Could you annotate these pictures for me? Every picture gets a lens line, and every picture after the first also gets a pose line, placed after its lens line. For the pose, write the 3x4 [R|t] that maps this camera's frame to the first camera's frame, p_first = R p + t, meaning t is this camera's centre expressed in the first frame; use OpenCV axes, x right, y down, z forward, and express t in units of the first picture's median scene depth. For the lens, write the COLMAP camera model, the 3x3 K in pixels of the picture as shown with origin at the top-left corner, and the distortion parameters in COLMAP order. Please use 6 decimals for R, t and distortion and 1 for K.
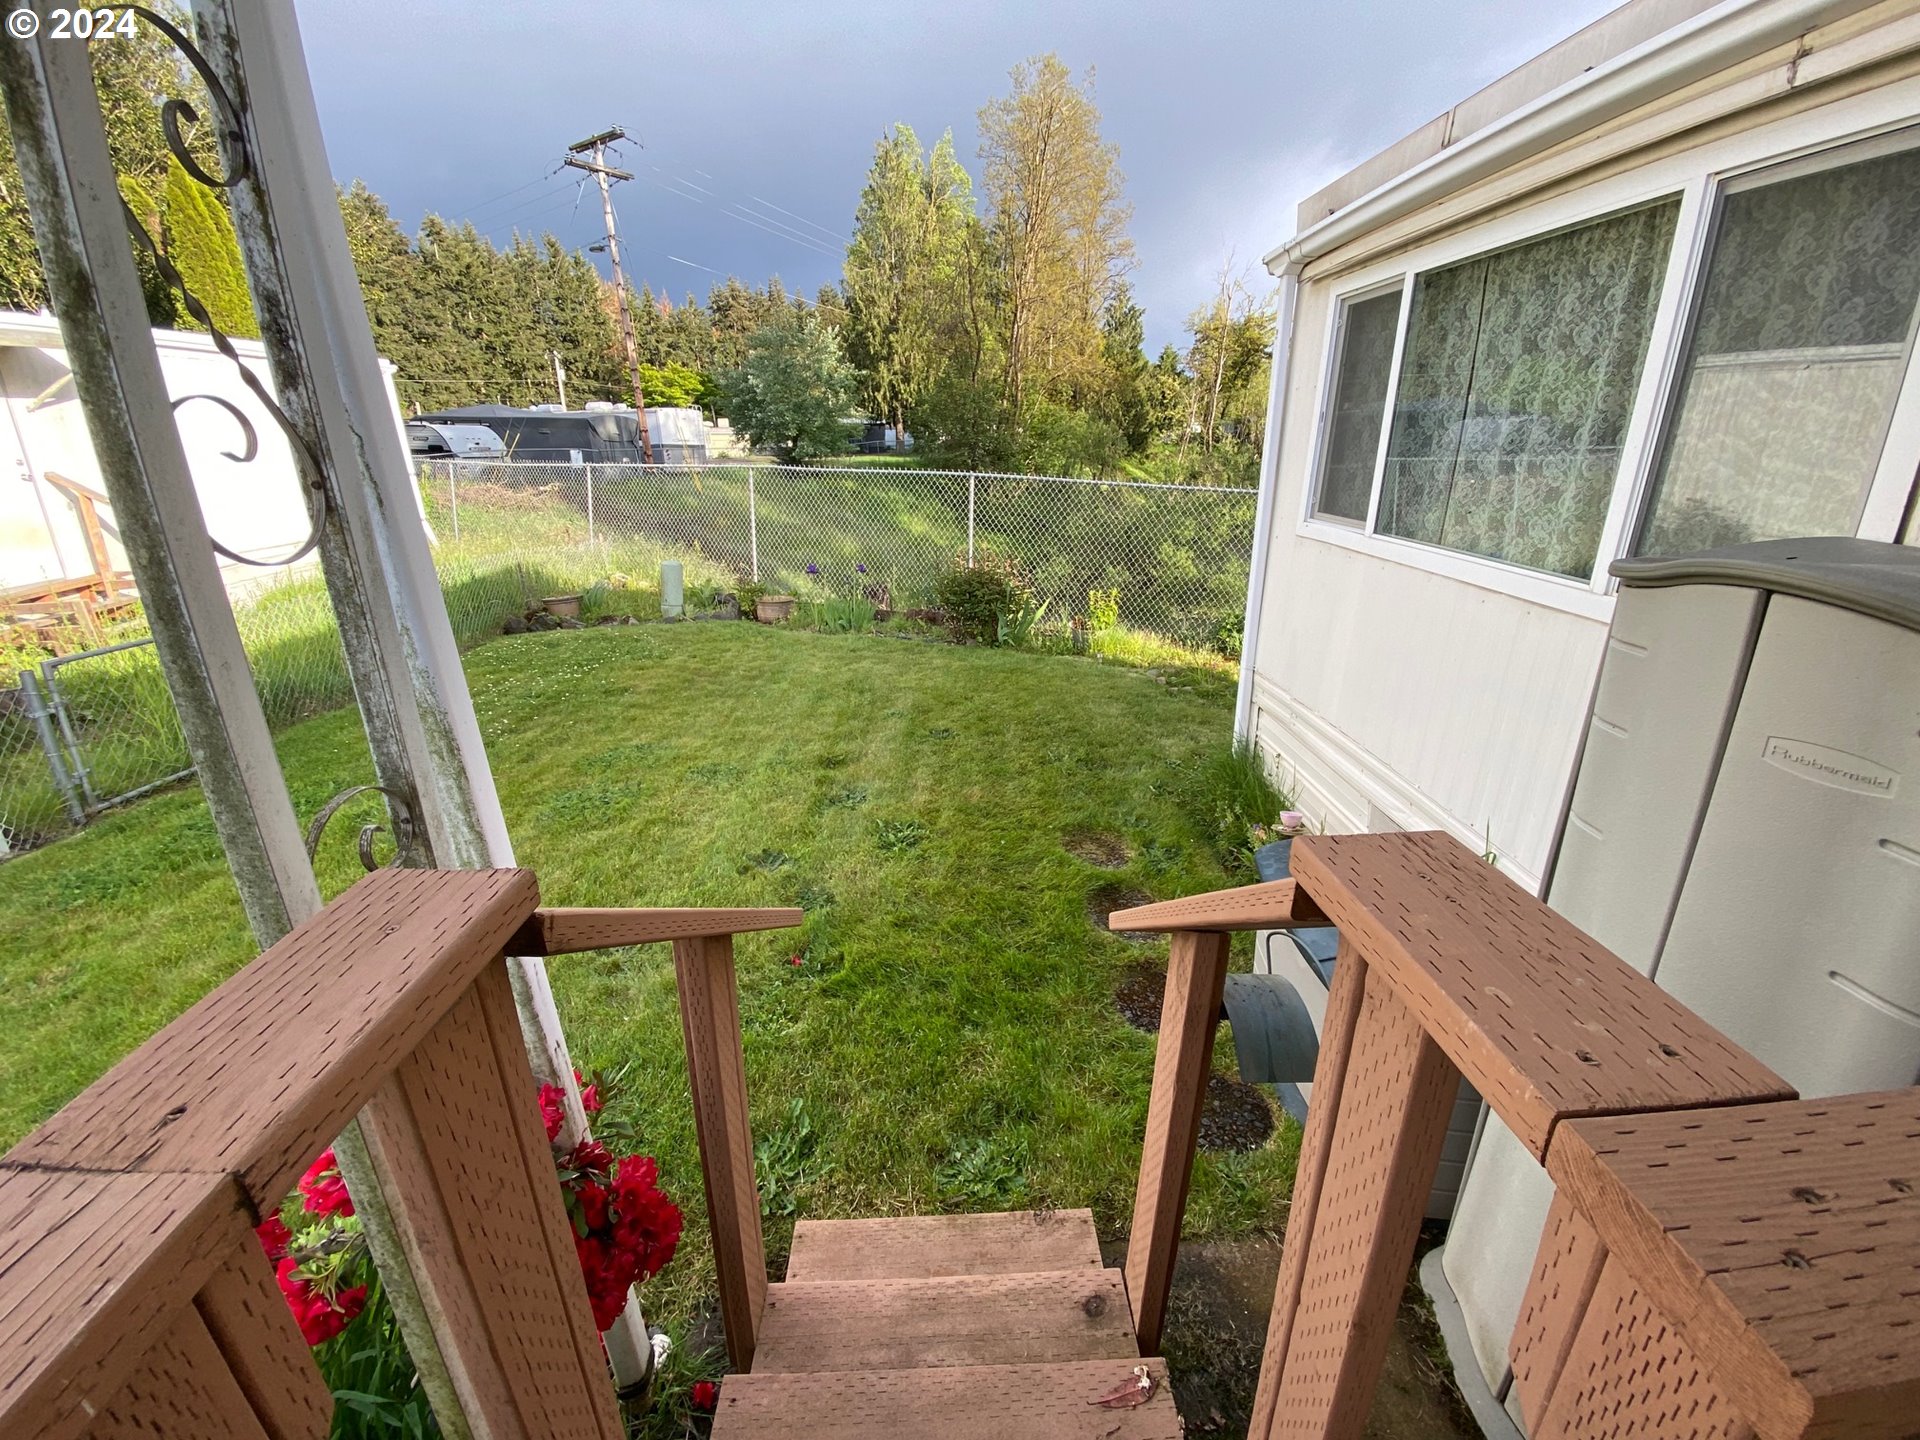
lens RADIAL K [[778.3, 0, 967.2], [0, 778.3, 732.2], [0, 0, 1]] dist [-0.003296, -0.001220]
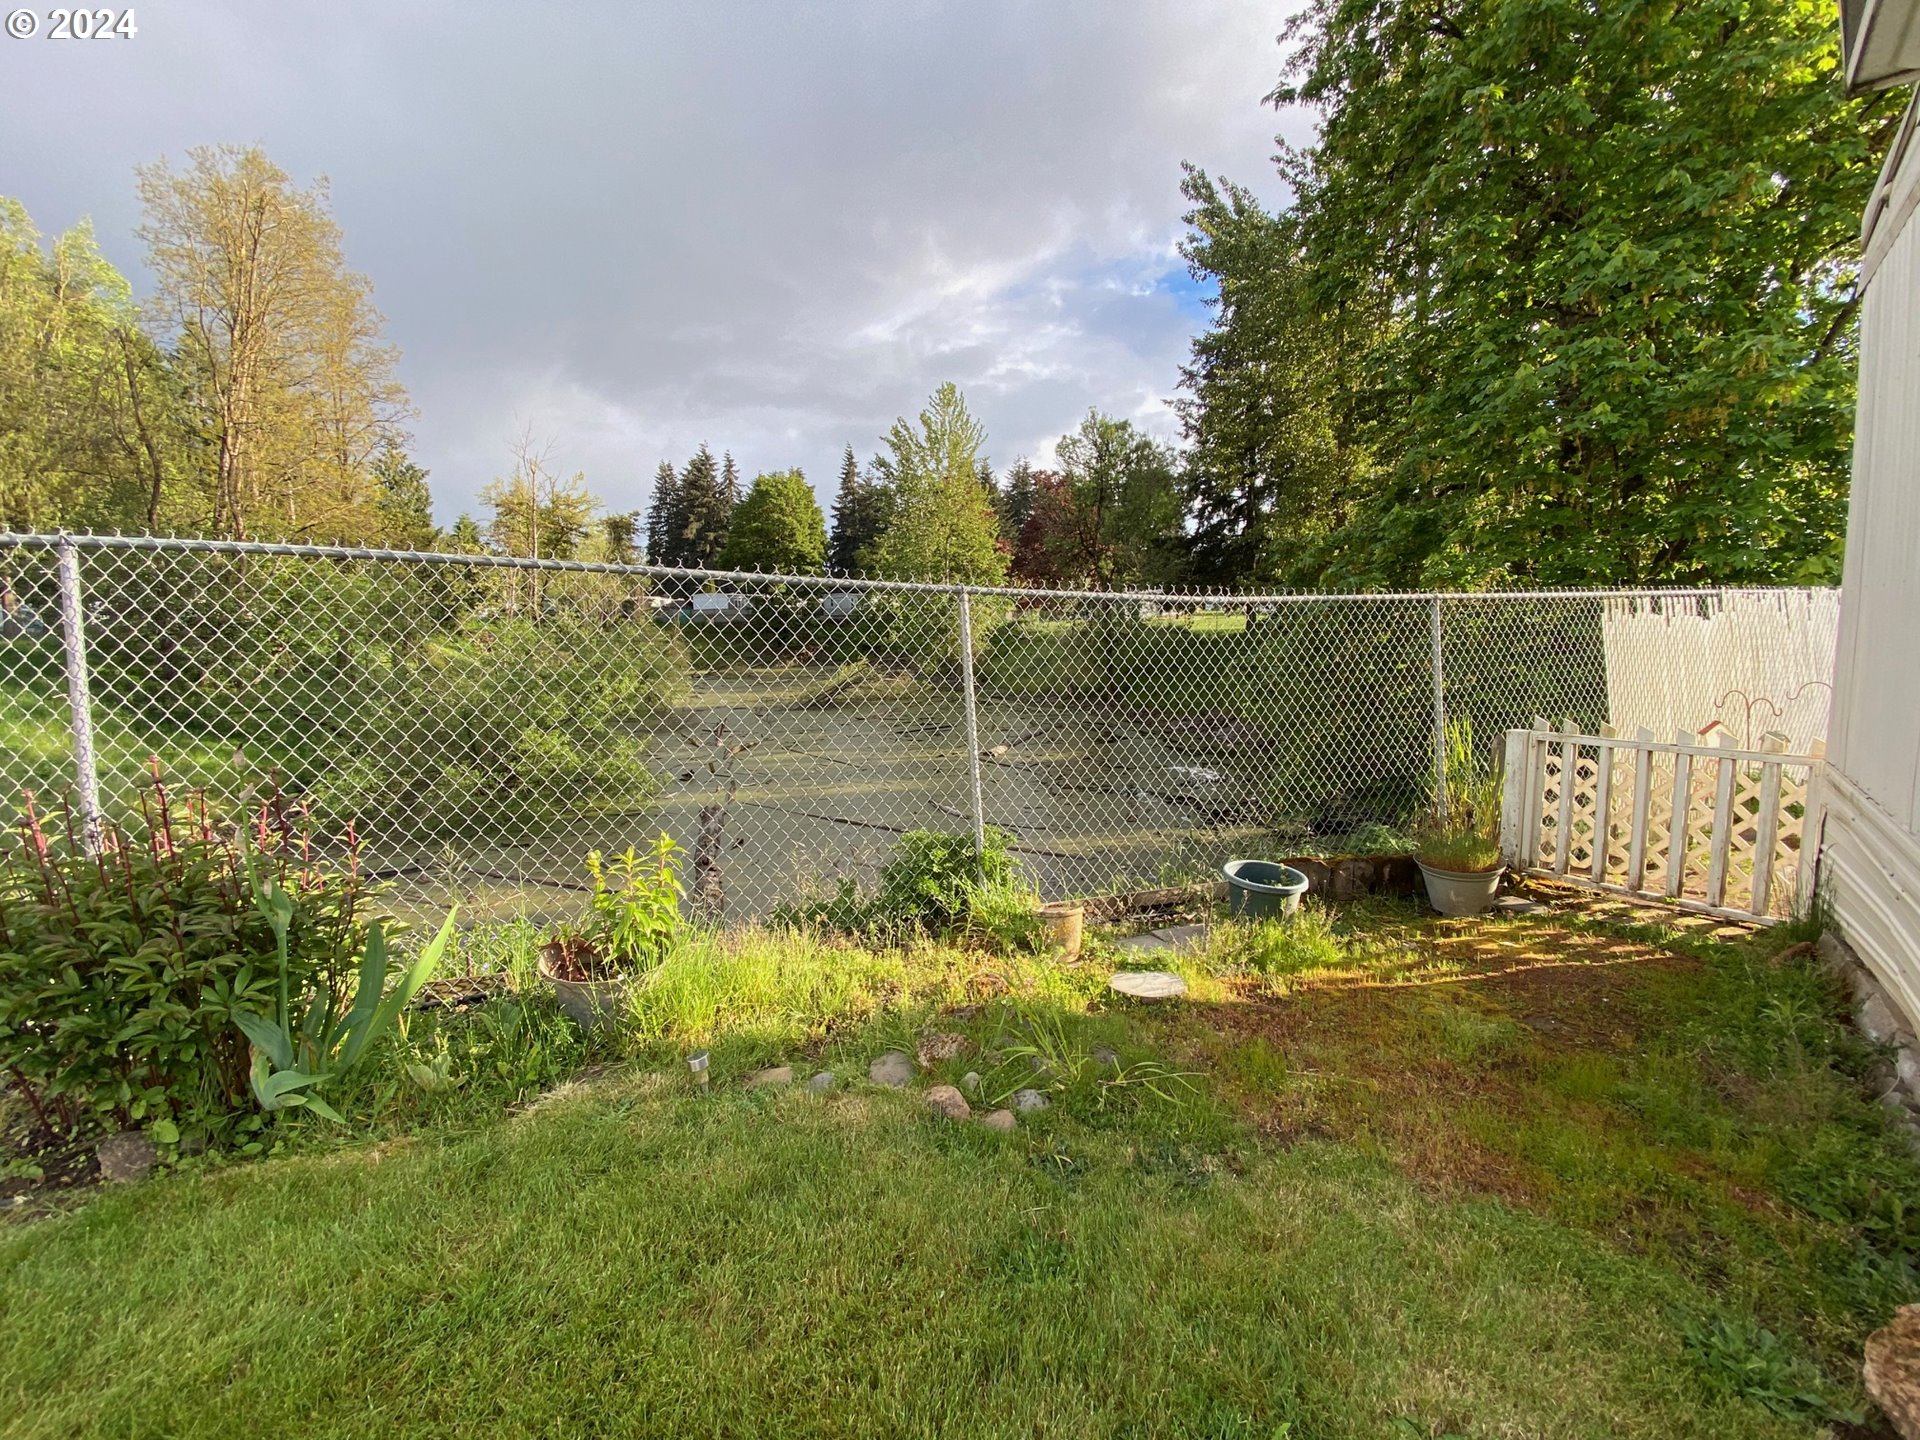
lens RADIAL K [[778.3, 0, 958.8], [0, 778.3, 714.4], [0, 0, 1]] dist [-0.003296, -0.001220]
pose [[0.696232, -0.066251, 0.714753, 0.005308], [0.237891, 0.960756, -0.142673, -0.031323], [-0.677251, 0.269367, 0.684670, 0.128083]]
